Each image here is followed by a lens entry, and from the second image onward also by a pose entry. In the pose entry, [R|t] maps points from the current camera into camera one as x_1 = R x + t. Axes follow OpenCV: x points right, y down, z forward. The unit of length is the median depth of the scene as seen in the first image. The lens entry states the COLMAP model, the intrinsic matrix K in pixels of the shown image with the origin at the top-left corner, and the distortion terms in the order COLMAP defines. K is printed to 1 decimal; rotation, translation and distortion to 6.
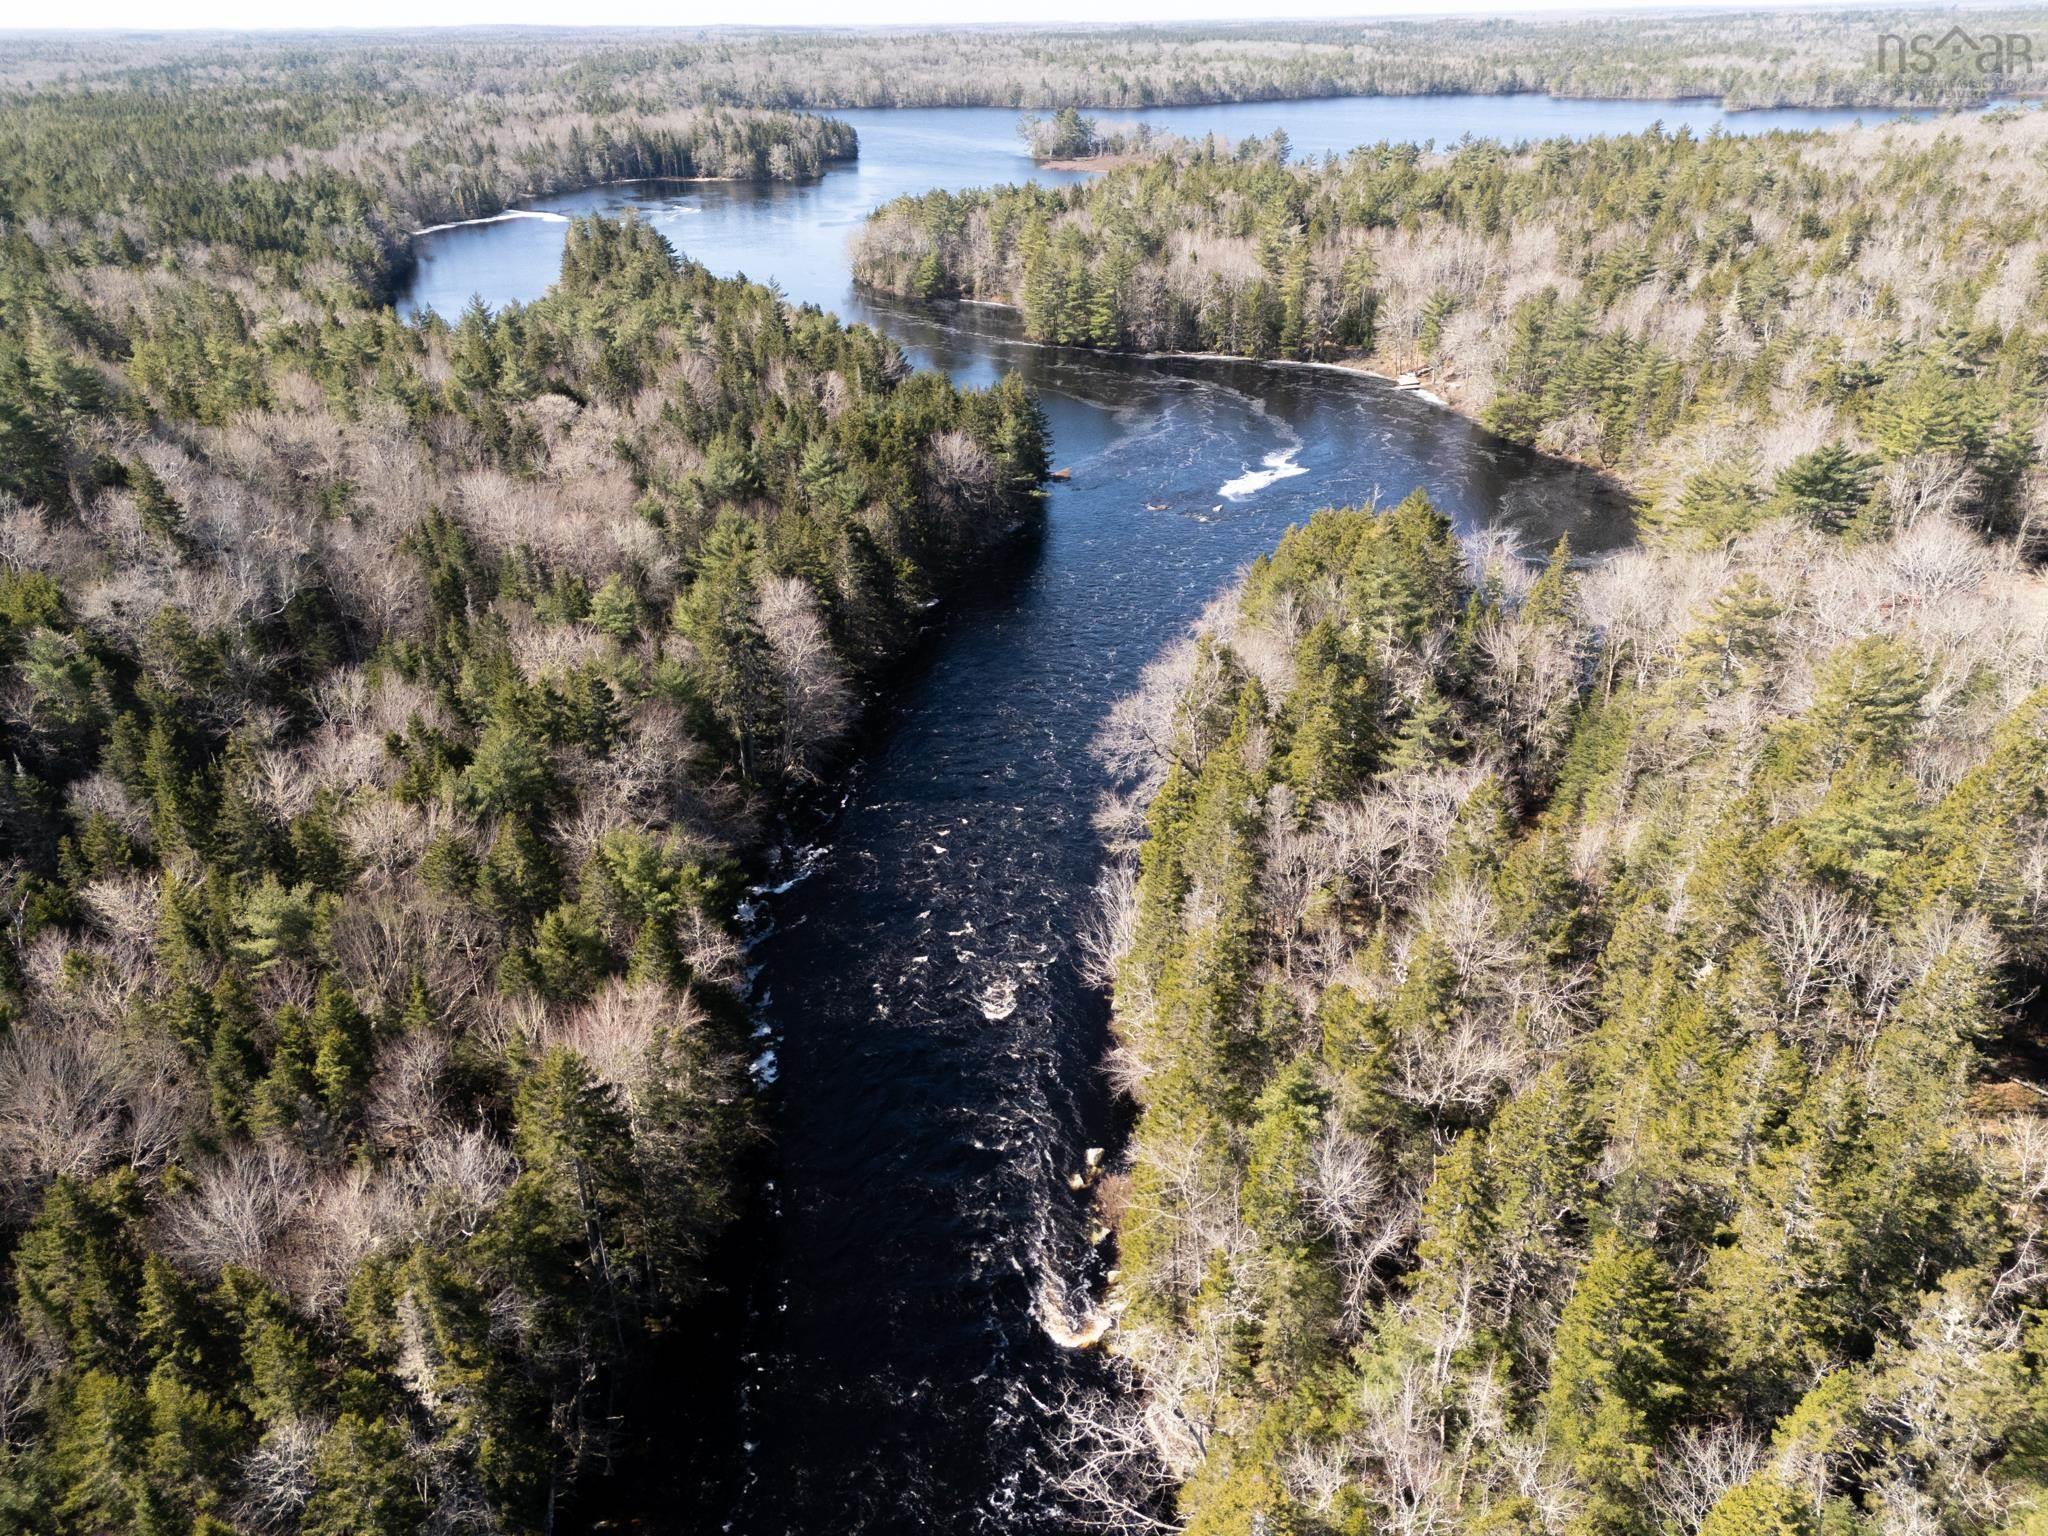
lens RADIAL K [[1493.8, 0, 1027.8], [0, 1493.8, 773.5], [0, 0, 1]] dist [0.078076, -0.062138]
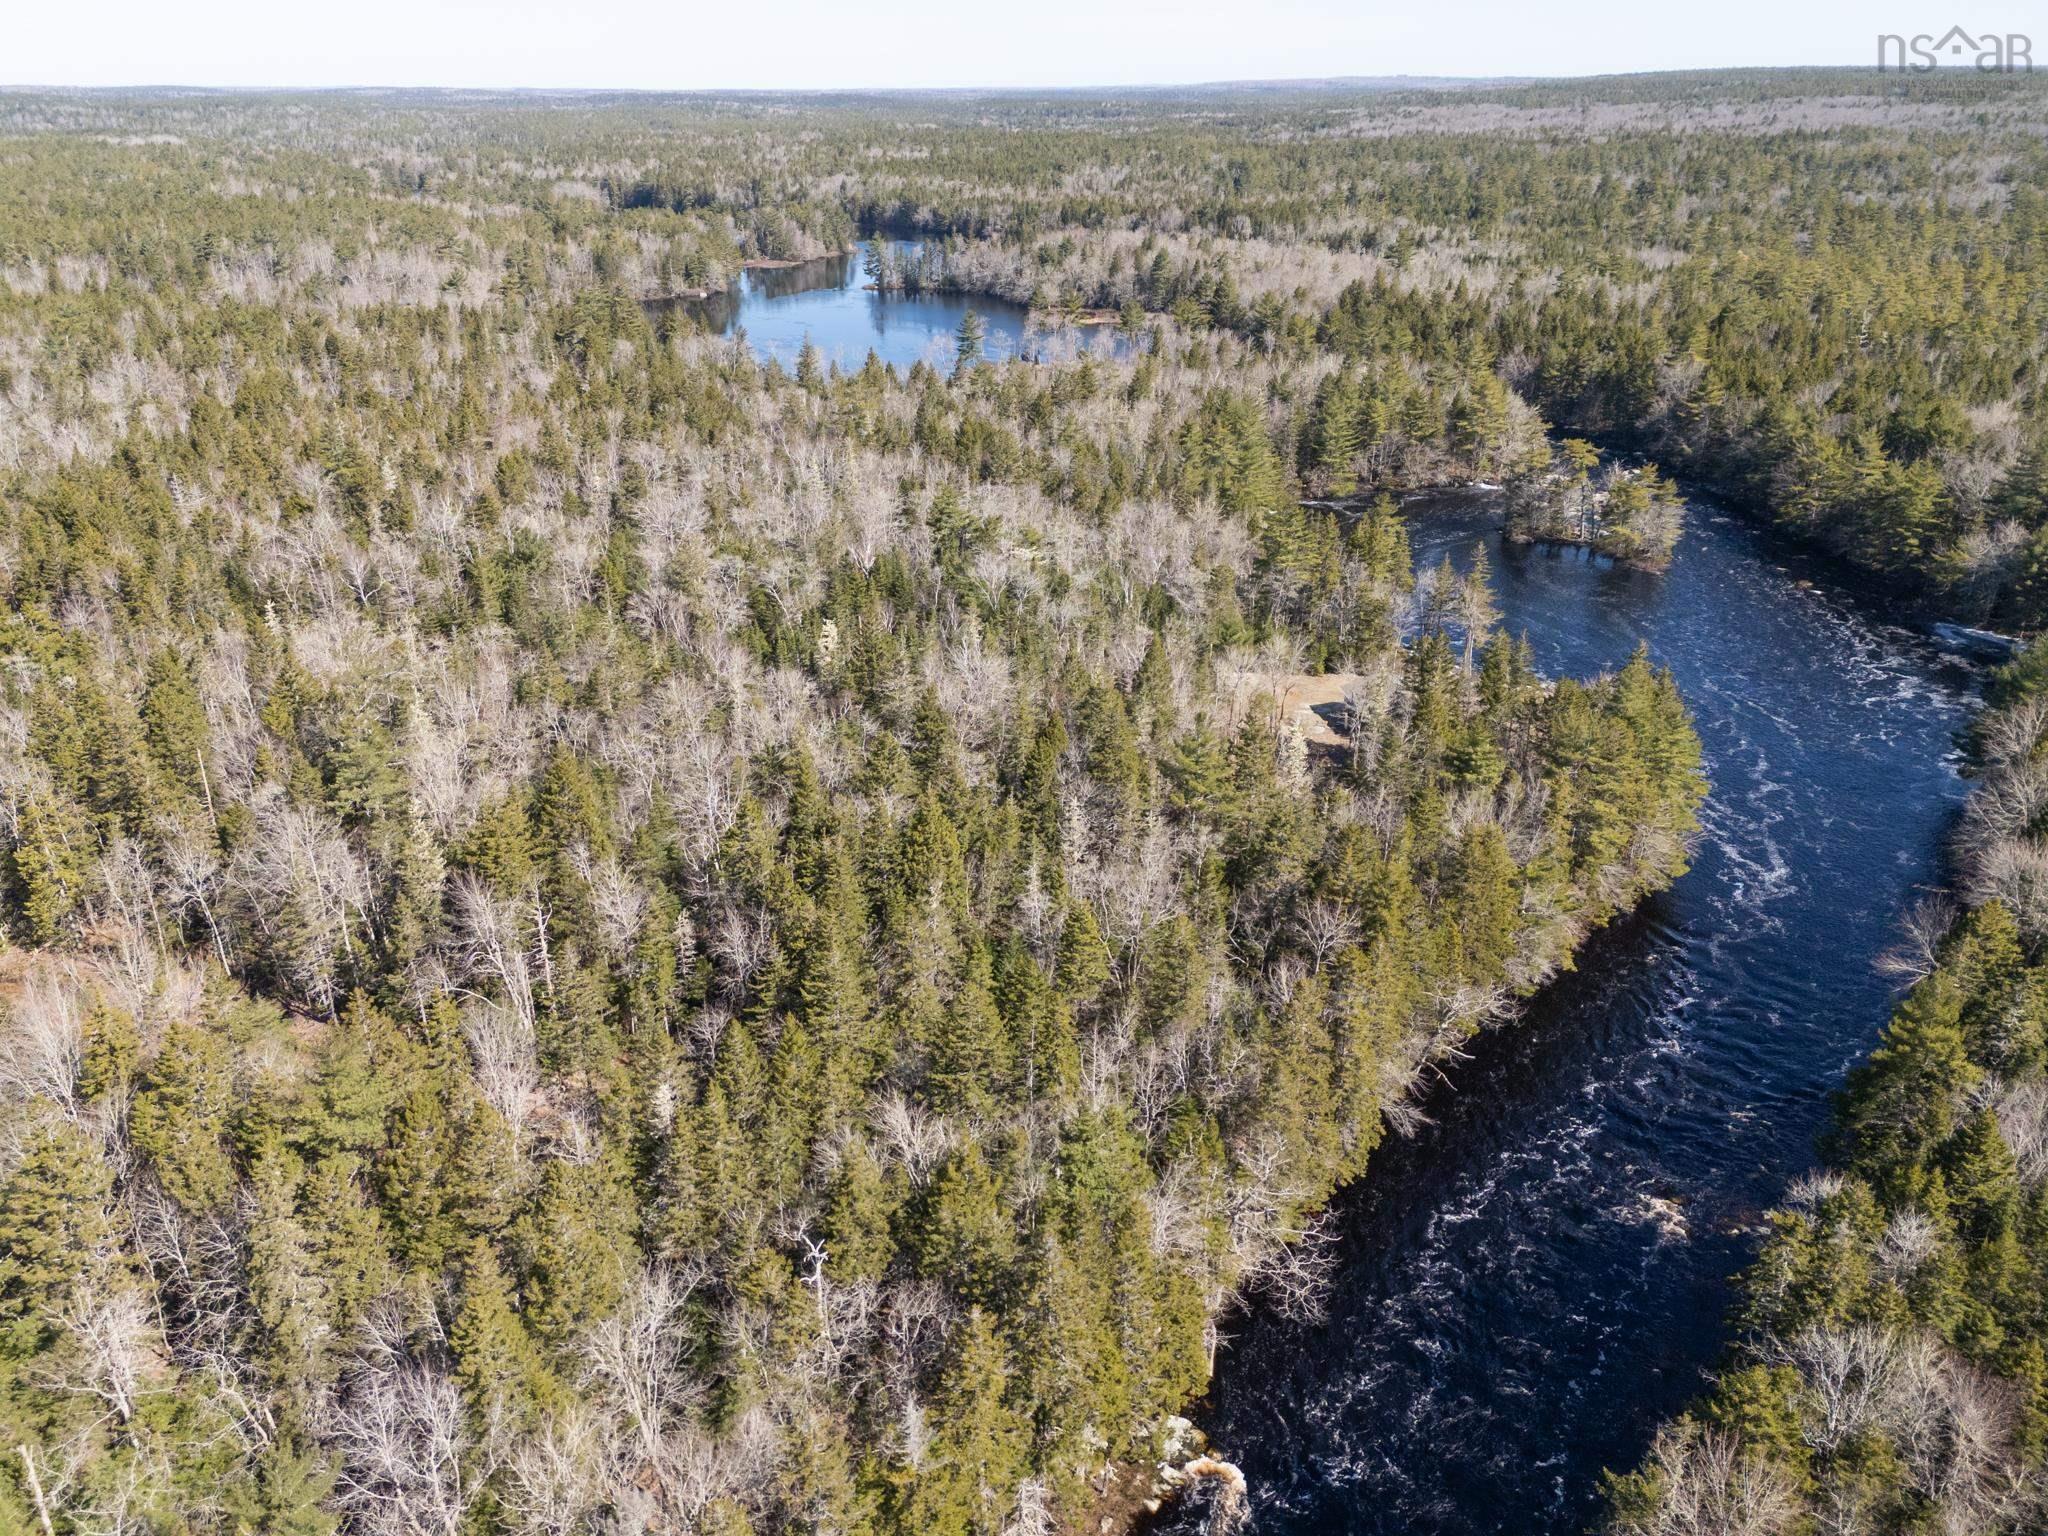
lens RADIAL K [[1493.8, 0, 1025.8], [0, 1493.8, 762.2], [0, 0, 1]] dist [0.078076, -0.062138]
pose [[-0.845364, -0.203107, 0.494073, -0.070877], [0.253841, 0.661070, 0.706082, -0.190215], [-0.470027, 0.722312, -0.507288, 0.317191]]
